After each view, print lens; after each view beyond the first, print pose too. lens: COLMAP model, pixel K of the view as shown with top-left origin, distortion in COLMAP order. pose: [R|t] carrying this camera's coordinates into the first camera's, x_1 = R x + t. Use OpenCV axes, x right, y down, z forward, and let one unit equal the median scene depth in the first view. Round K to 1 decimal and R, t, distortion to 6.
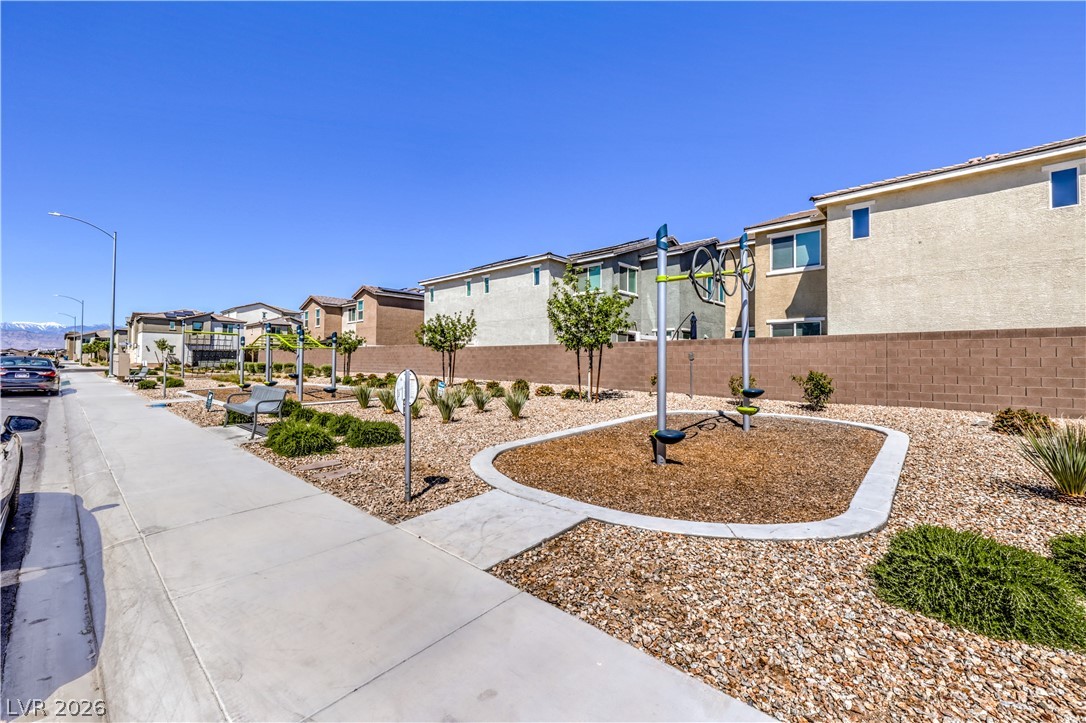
lens RADIAL K [[425.0, 0, 567.7], [0, 425.0, 355.8], [0, 0, 1]] dist [-0.000561, -0.000286]
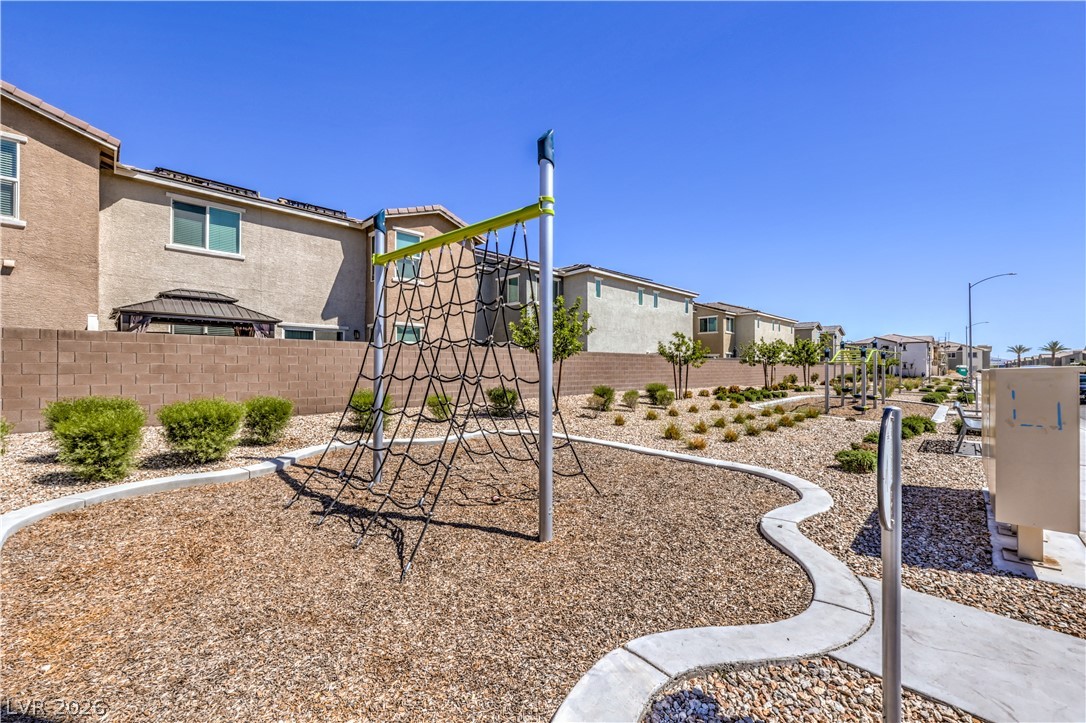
lens RADIAL K [[426.1, 0, 572.5], [0, 426.1, 368.1], [0, 0, 1]] dist [-0.006128, 0.000440]
pose [[0.066035, -0.012205, 0.997743, -0.576755], [-0.022278, 0.999658, 0.013703, -0.003826], [-0.997569, -0.023133, 0.065740, 0.517963]]
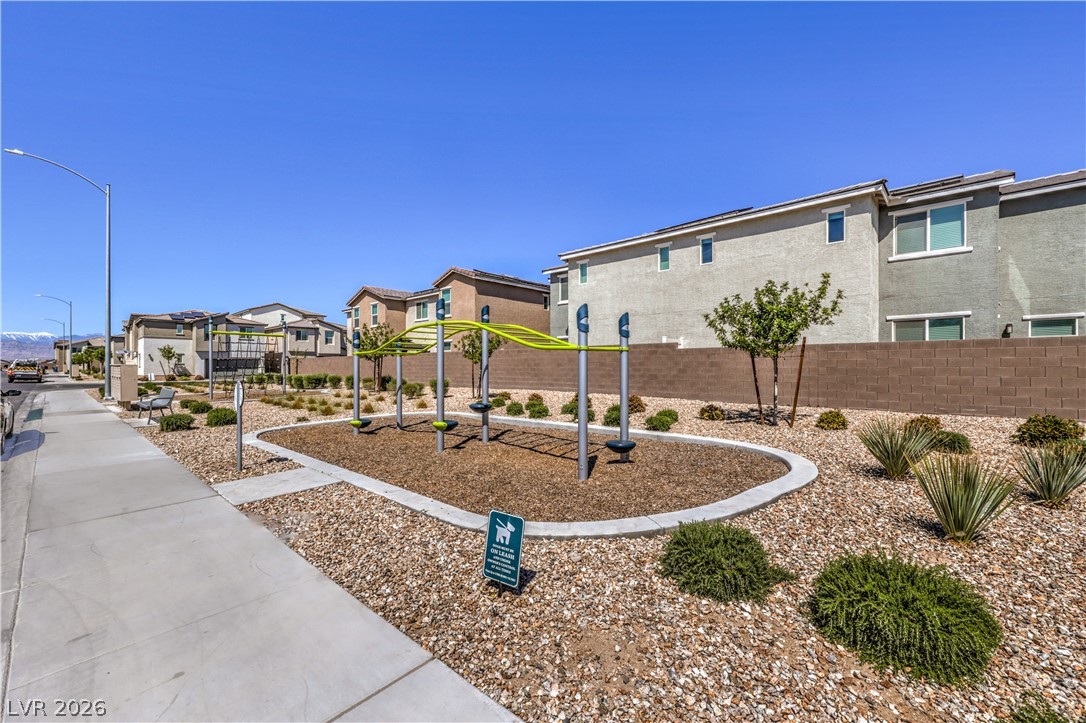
lens RADIAL K [[426.1, 0, 572.5], [0, 426.1, 368.1], [0, 0, 1]] dist [-0.006128, 0.000440]
pose [[0.999853, -0.011288, 0.012932, -0.182623], [0.011058, 0.999782, 0.017712, -0.002343], [-0.013129, -0.017566, 0.999759, 0.167817]]
